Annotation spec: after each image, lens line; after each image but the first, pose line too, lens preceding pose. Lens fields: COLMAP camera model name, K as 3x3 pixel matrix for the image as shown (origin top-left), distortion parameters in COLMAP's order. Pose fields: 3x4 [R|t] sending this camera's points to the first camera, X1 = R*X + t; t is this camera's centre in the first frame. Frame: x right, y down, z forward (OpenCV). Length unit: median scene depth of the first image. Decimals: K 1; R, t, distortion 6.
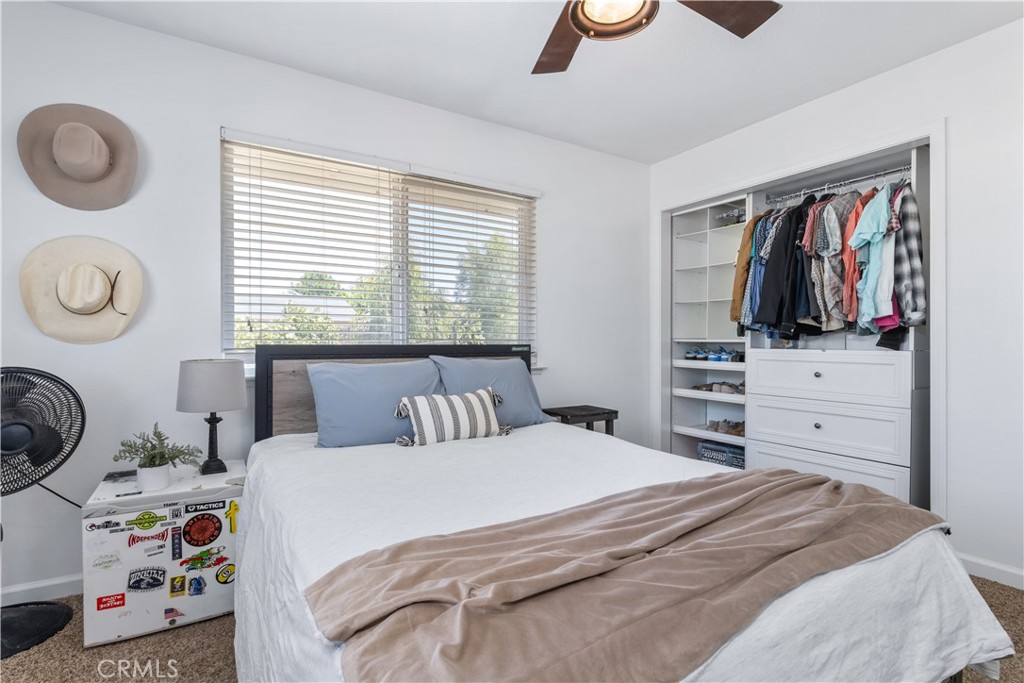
lens RADIAL K [[489.5, 0, 528.9], [0, 489.5, 338.9], [0, 0, 1]] dist [-0.002539, -0.000413]
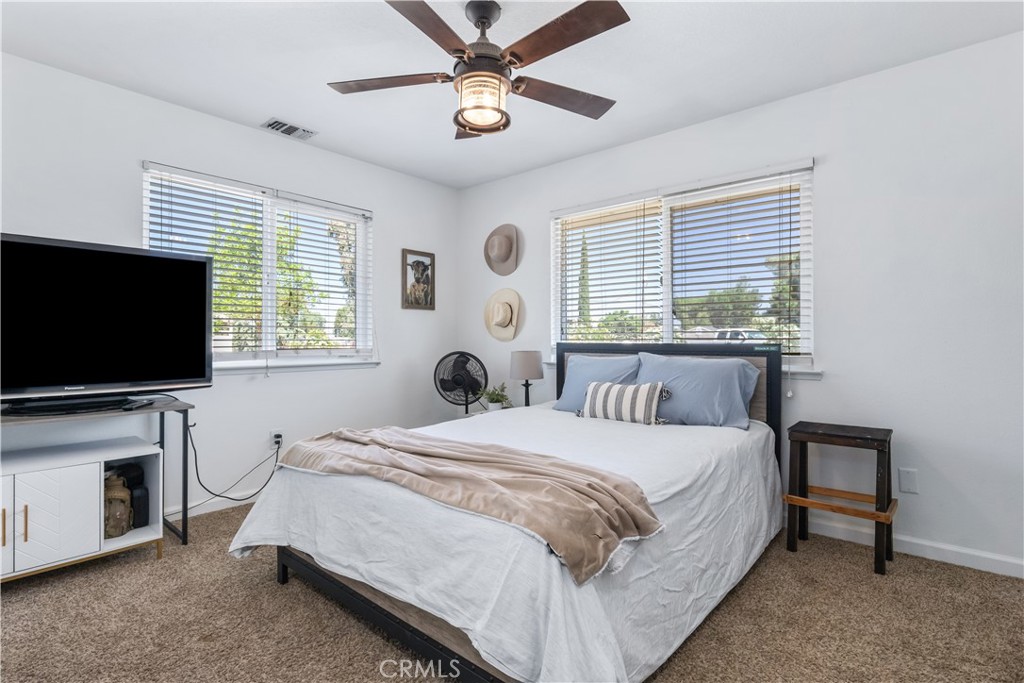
lens RADIAL K [[513.6, 0, 512.0], [0, 513.6, 341.5], [0, 0, 1]] dist [-0.001059, -0.000088]
pose [[0.273899, 0.001343, -0.961757, 1.020179], [0.006073, 0.999977, 0.003126, 0.001846], [0.961739, -0.006697, 0.273885, 0.393546]]
